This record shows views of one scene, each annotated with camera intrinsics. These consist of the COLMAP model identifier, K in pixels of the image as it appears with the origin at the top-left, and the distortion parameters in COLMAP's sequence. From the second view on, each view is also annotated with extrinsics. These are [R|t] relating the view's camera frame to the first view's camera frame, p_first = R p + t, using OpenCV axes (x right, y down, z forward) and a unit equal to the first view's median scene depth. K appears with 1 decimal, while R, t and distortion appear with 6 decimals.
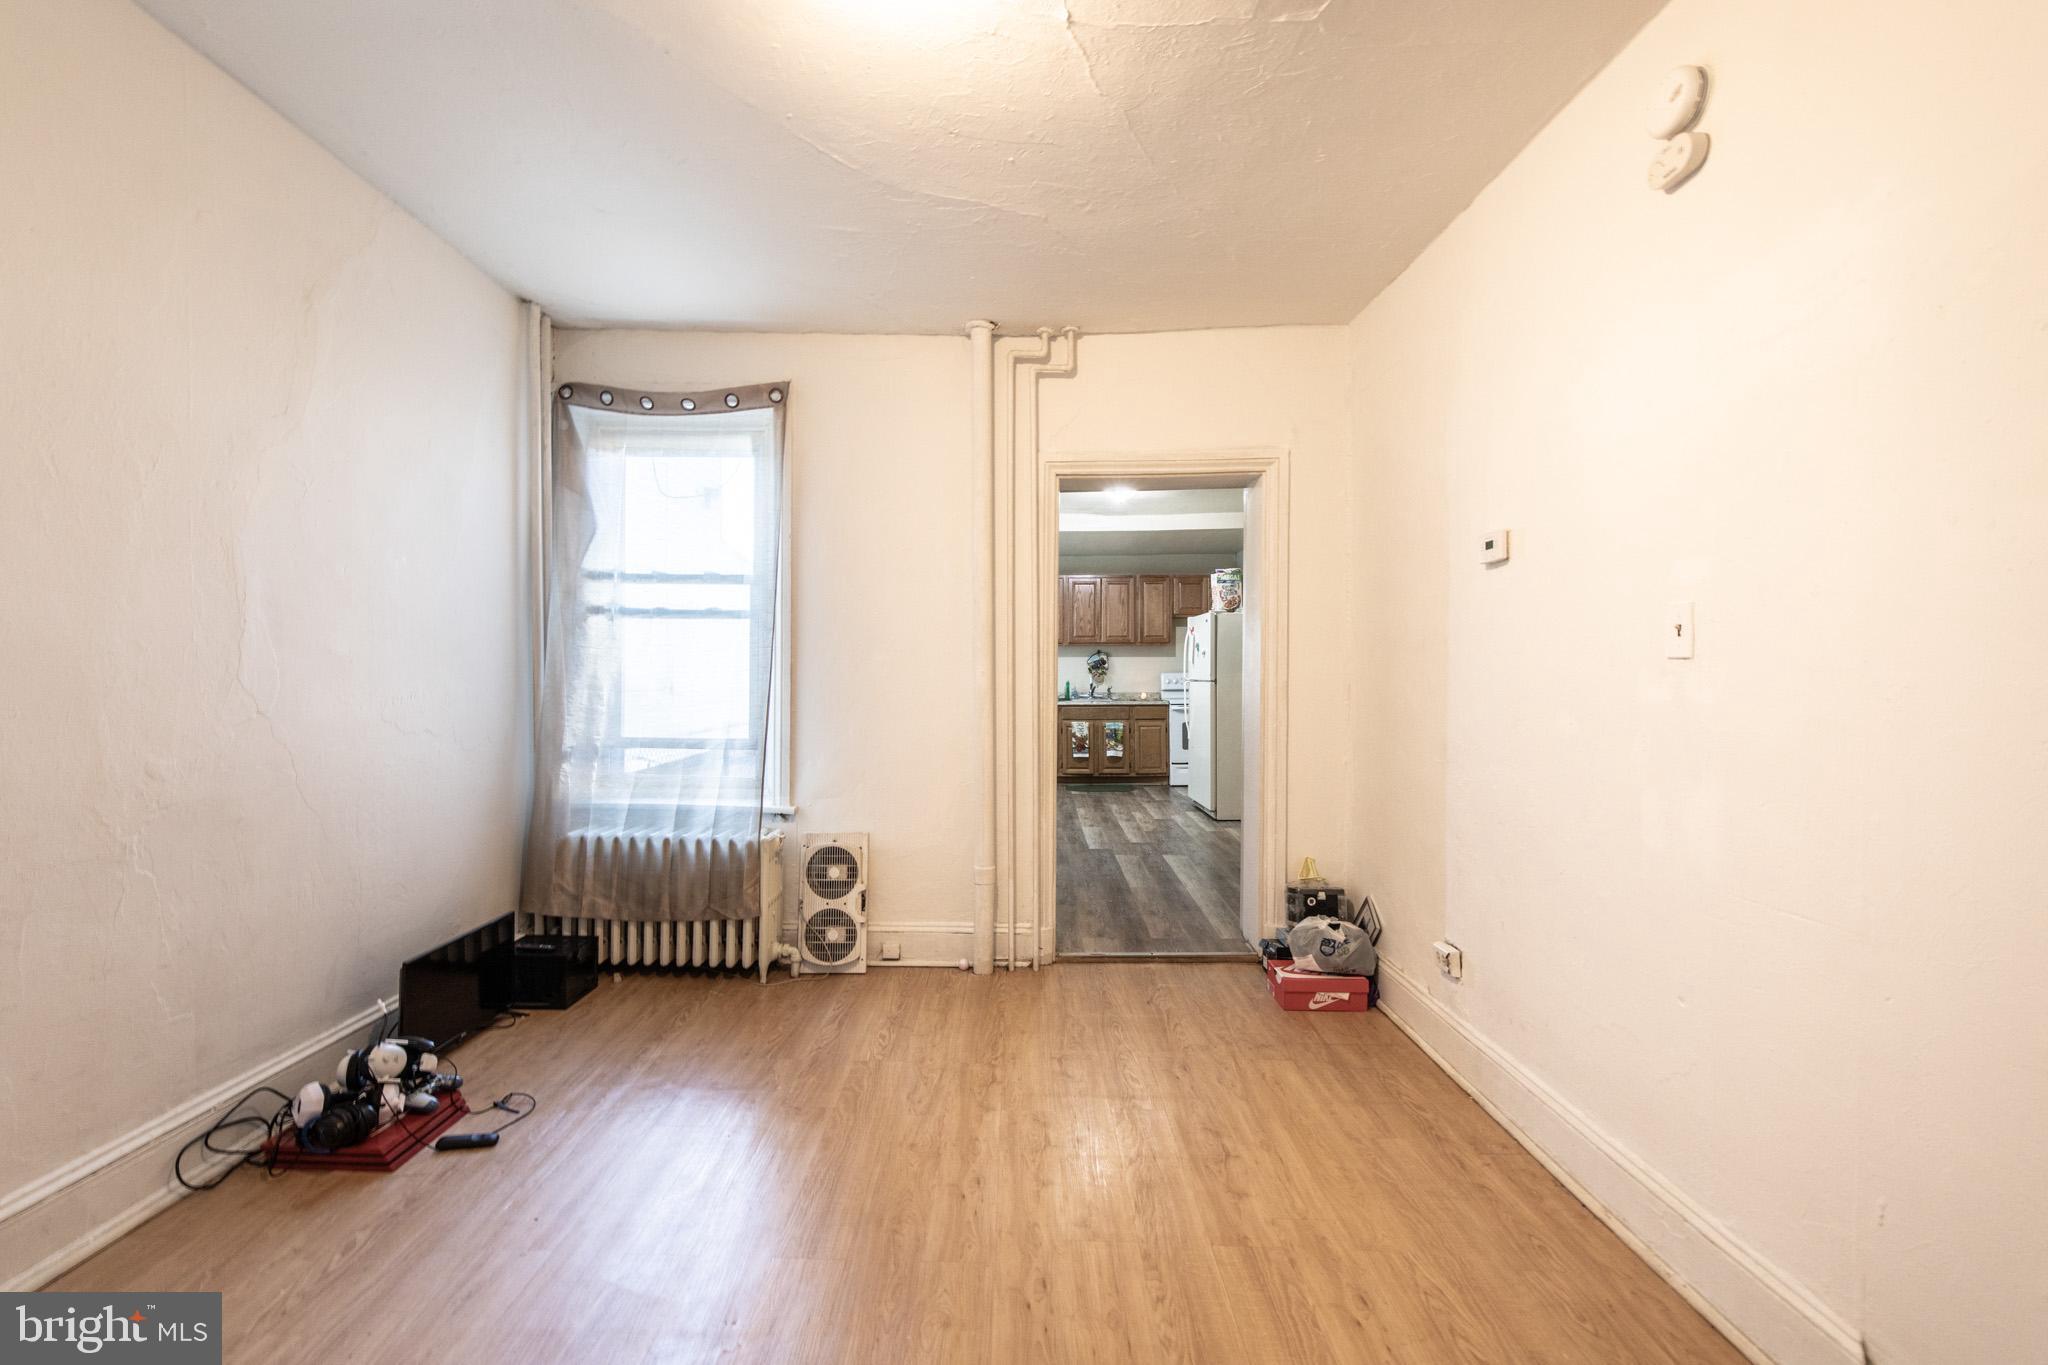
lens RADIAL K [[887.6, 0, 1022.4], [0, 887.6, 675.6], [0, 0, 1]] dist [0.004309, 0.003913]
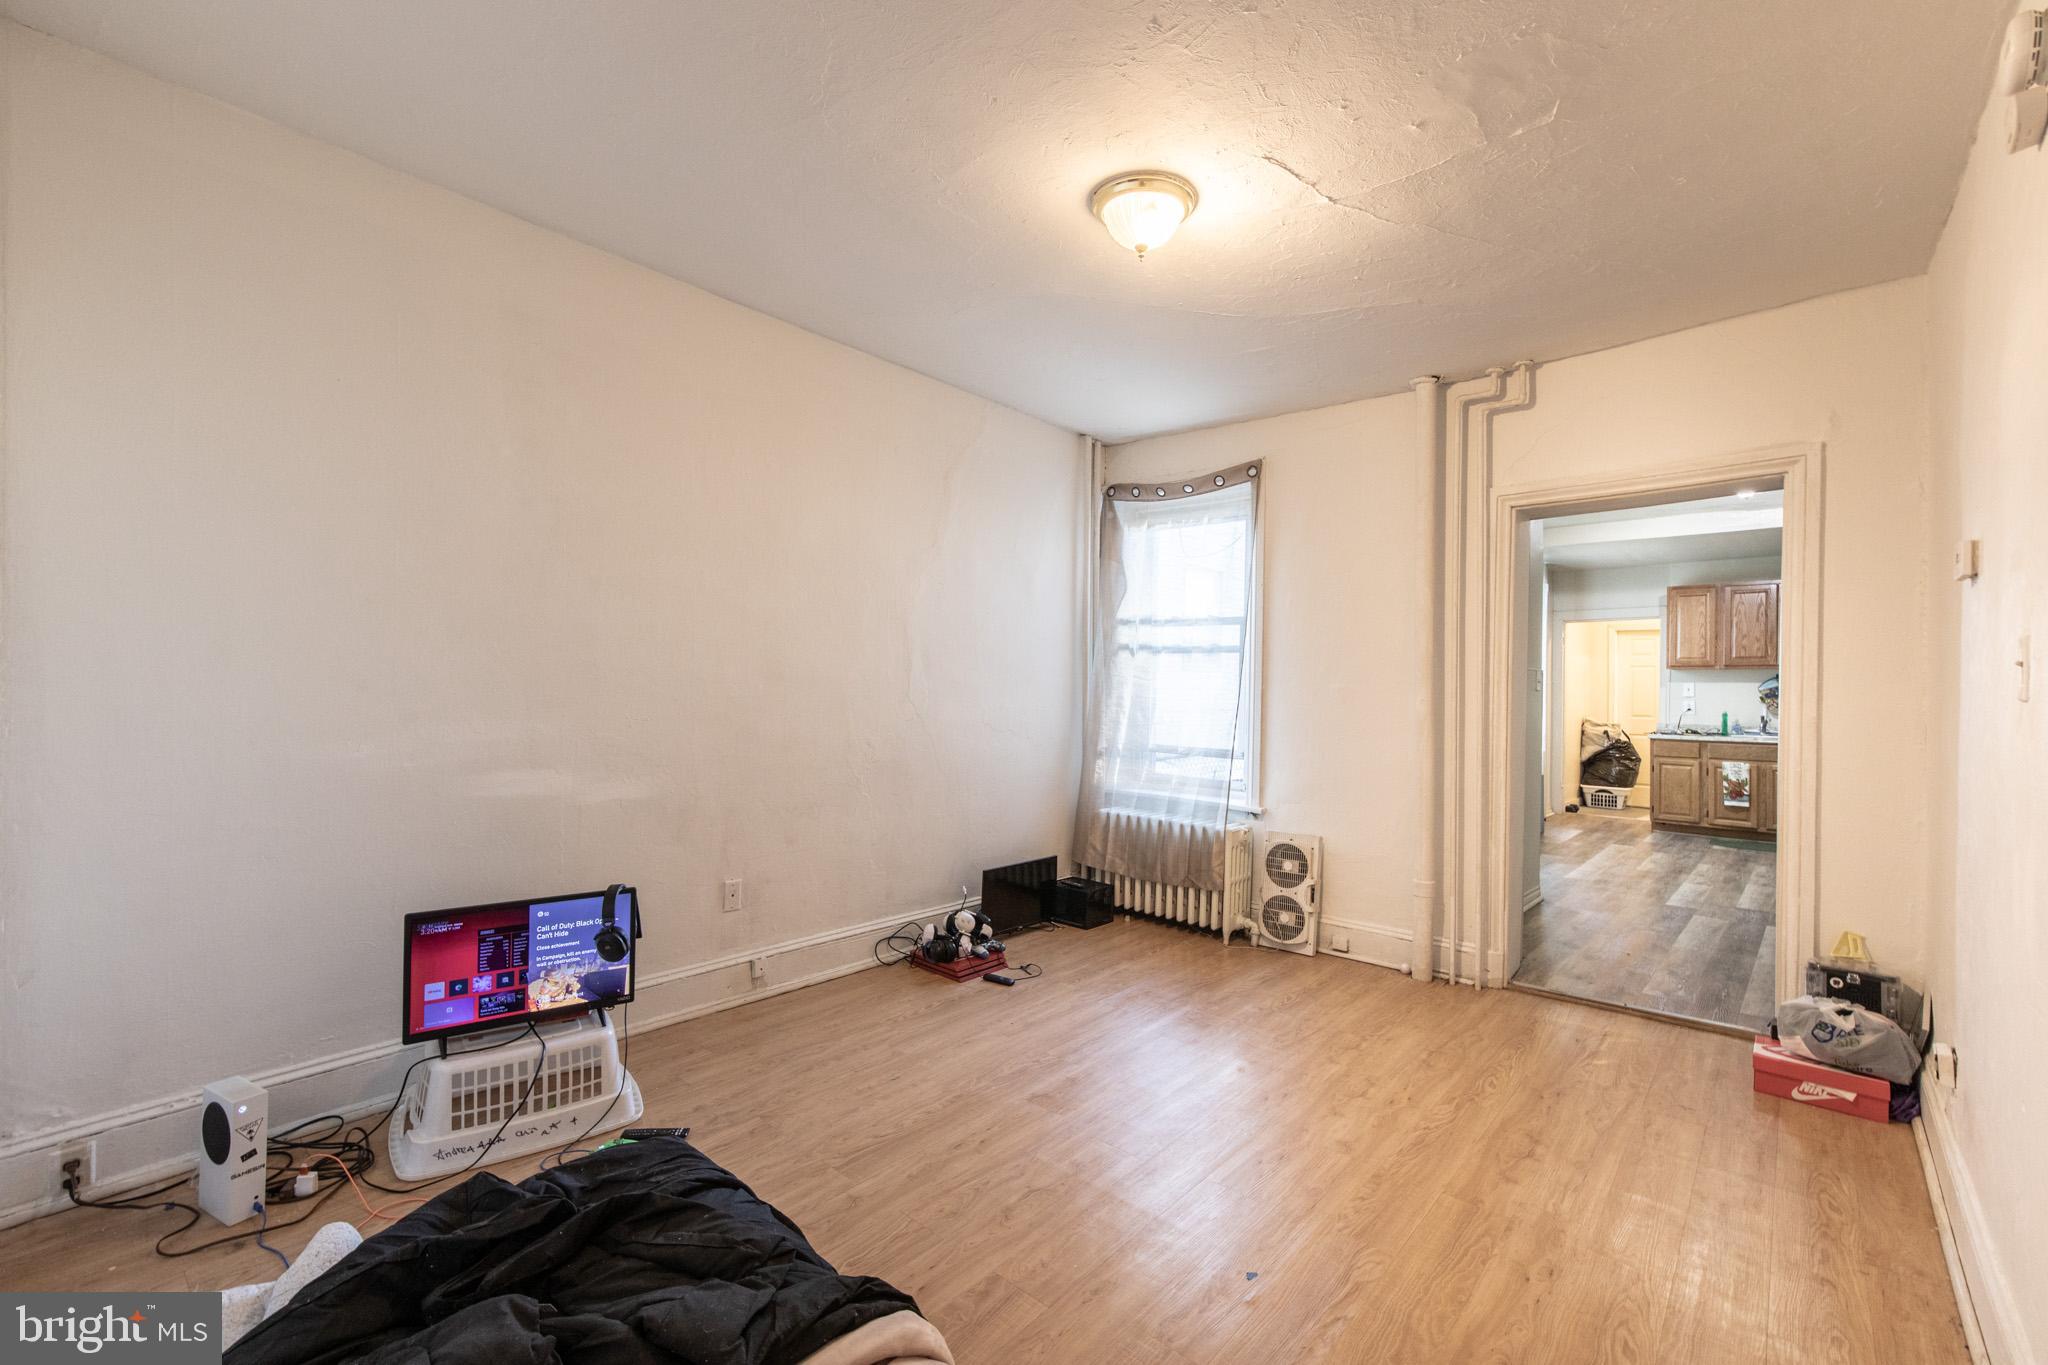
lens RADIAL K [[887.6, 0, 1023.7], [0, 887.6, 683.2], [0, 0, 1]] dist [0.004309, 0.003913]
pose [[0.761559, 0.007536, -0.648052, 0.298043], [-0.017338, 0.999811, -0.008749, -0.006450], [0.647864, 0.017899, 0.761546, -0.143592]]
